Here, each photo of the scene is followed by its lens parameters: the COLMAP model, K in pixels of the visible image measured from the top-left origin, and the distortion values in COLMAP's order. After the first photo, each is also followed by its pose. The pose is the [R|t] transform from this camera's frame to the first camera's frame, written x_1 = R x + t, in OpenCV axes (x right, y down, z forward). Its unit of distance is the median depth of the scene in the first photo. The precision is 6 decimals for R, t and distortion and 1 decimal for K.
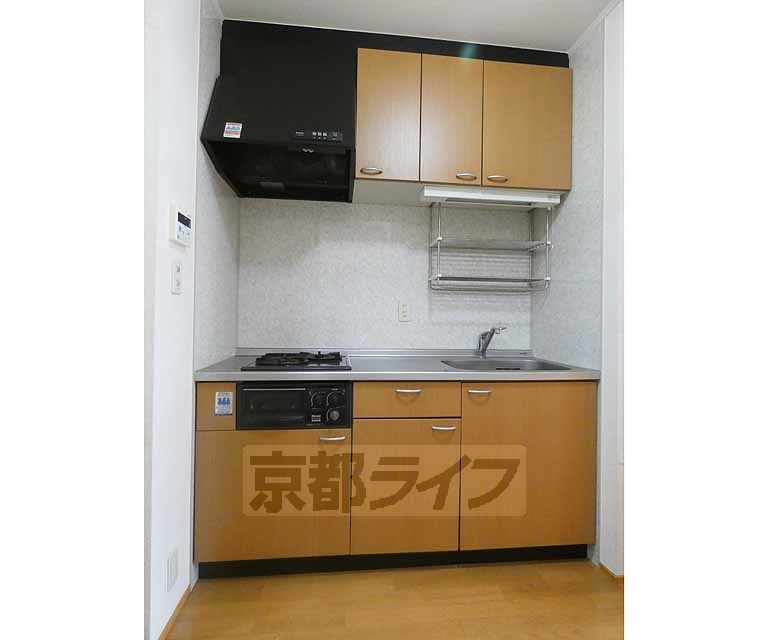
lens RADIAL K [[396.4, 0, 384.0], [0, 396.4, 320.0], [0, 0, 1]] dist [-0.000575, -0.000225]
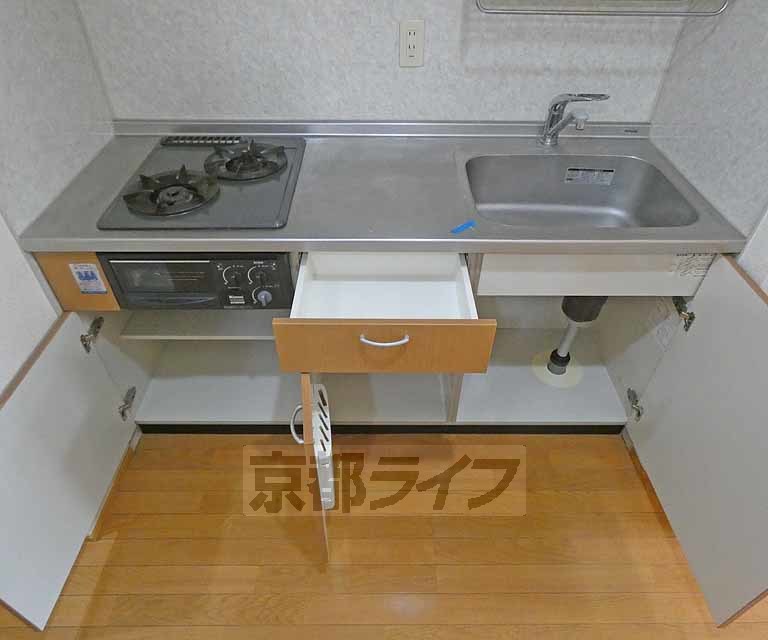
lens RADIAL K [[516.5, 0, 384.0], [0, 516.5, 320.0], [0, 0, 1]] dist [-0.005579, -0.002590]
pose [[0.993584, 0.072413, -0.086875, 0.132007], [0.005095, 0.738703, 0.674012, -0.272779], [0.112982, -0.670130, 0.733594, 0.377214]]
